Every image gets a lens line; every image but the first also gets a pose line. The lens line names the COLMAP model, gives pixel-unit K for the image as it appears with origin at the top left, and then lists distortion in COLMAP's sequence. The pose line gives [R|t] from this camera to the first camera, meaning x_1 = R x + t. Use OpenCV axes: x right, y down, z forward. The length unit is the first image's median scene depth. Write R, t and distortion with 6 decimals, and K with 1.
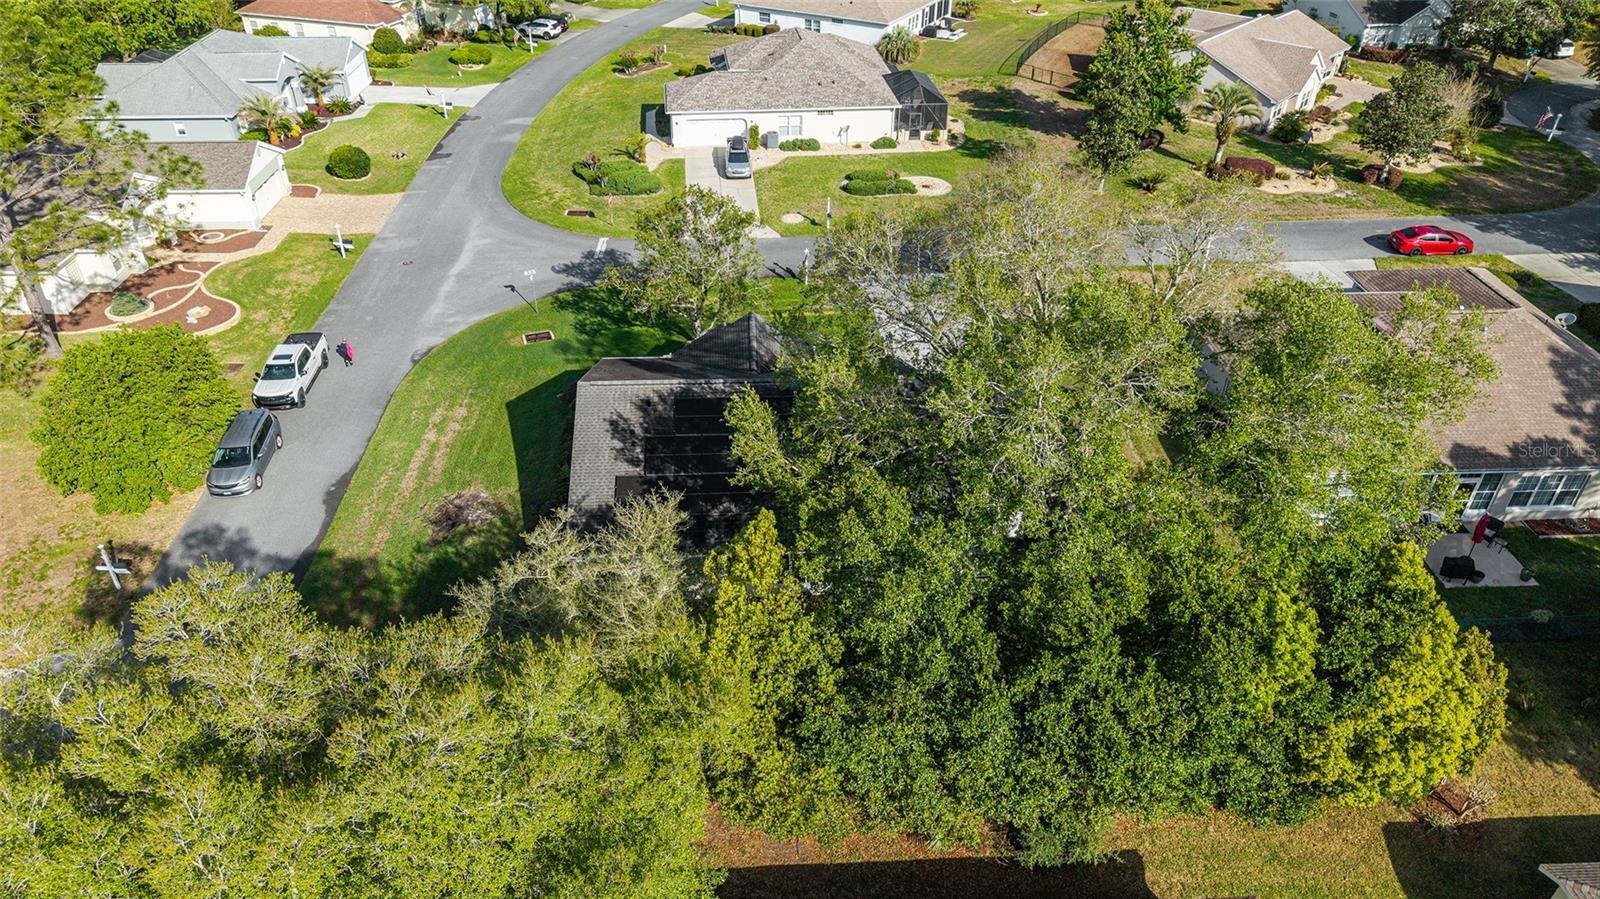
lens RADIAL K [[1059.4, 0, 804.8], [0, 1059.4, 454.0], [0, 0, 1]] dist [0.003926, -0.006169]
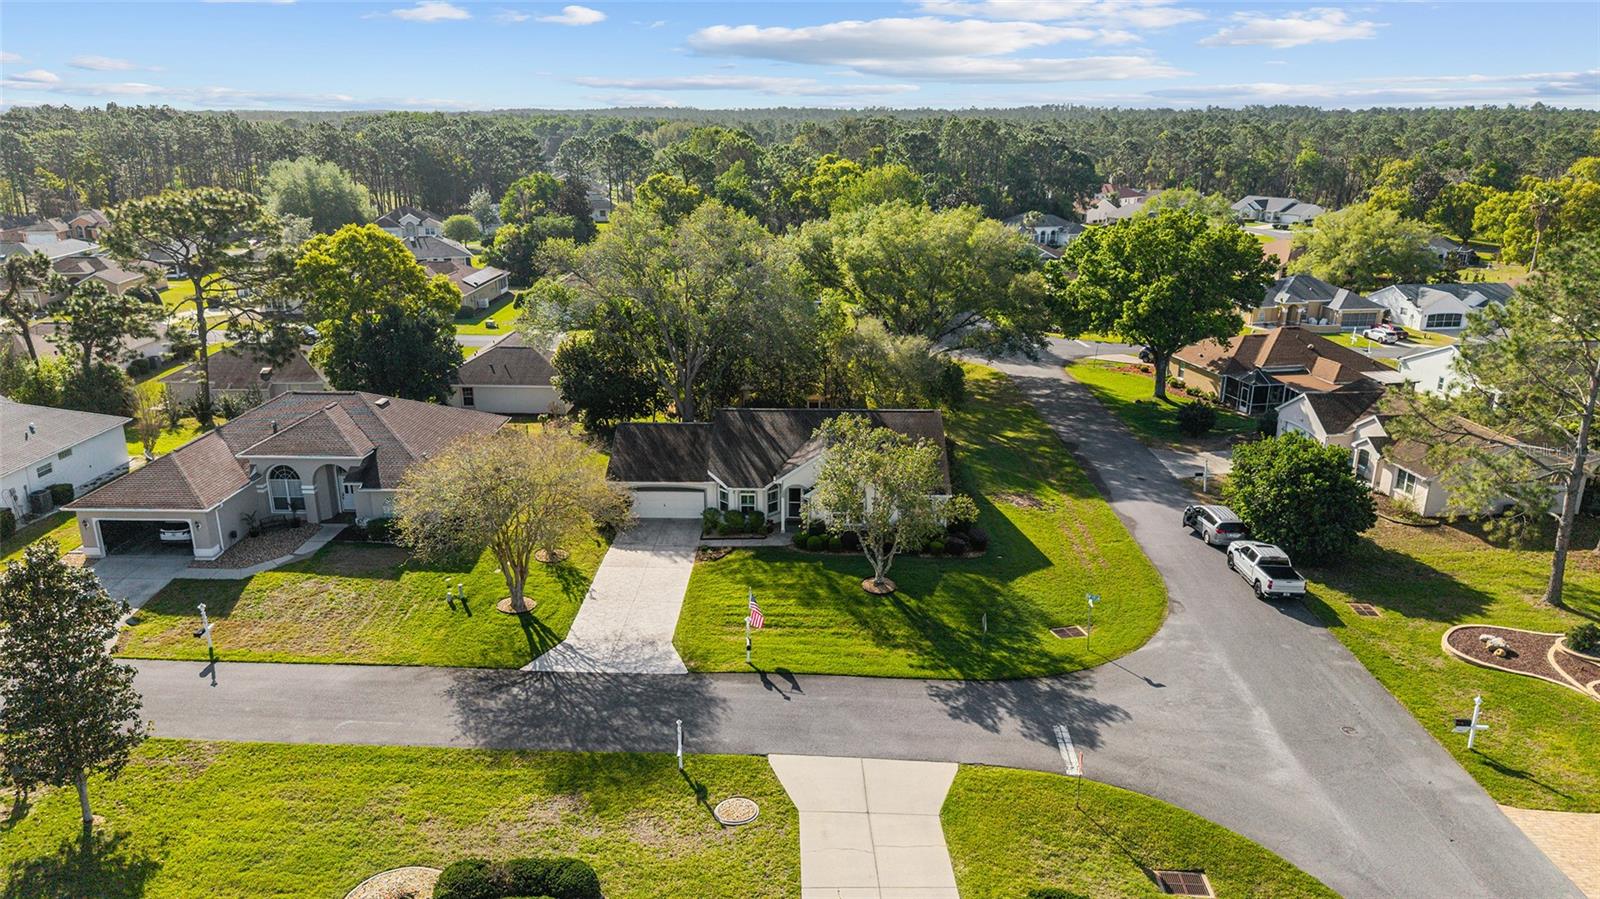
lens RADIAL K [[1127.5, 0, 789.3], [0, 1127.5, 449.4], [0, 0, 1]] dist [0.003433, -0.001236]
pose [[-0.995524, -0.040182, 0.085543, -0.073059], [0.042493, 0.618170, 0.784895, -0.721576], [-0.084419, 0.785017, -0.613695, 1.128942]]
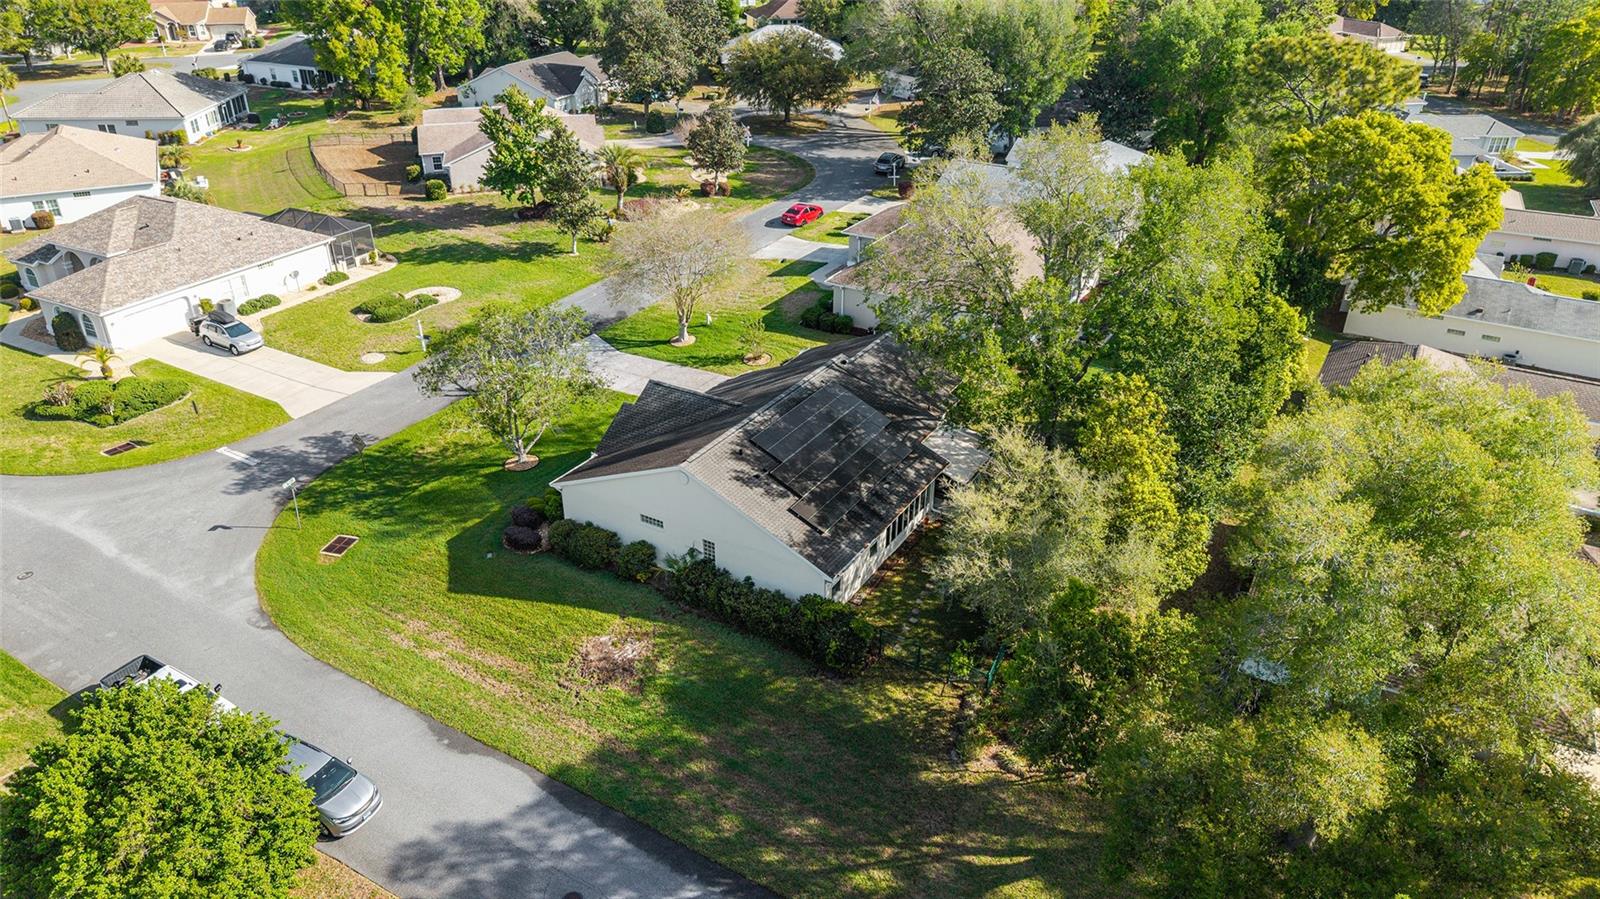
lens RADIAL K [[1051.3, 0, 800.0], [0, 1051.3, 449.5], [0, 0, 1]] dist [-0.009801, -0.002925]
pose [[0.556933, -0.394506, 0.730883, -0.483610], [0.466173, 0.876784, 0.118034, -0.080243], [-0.687392, 0.274981, 0.672218, 0.128592]]
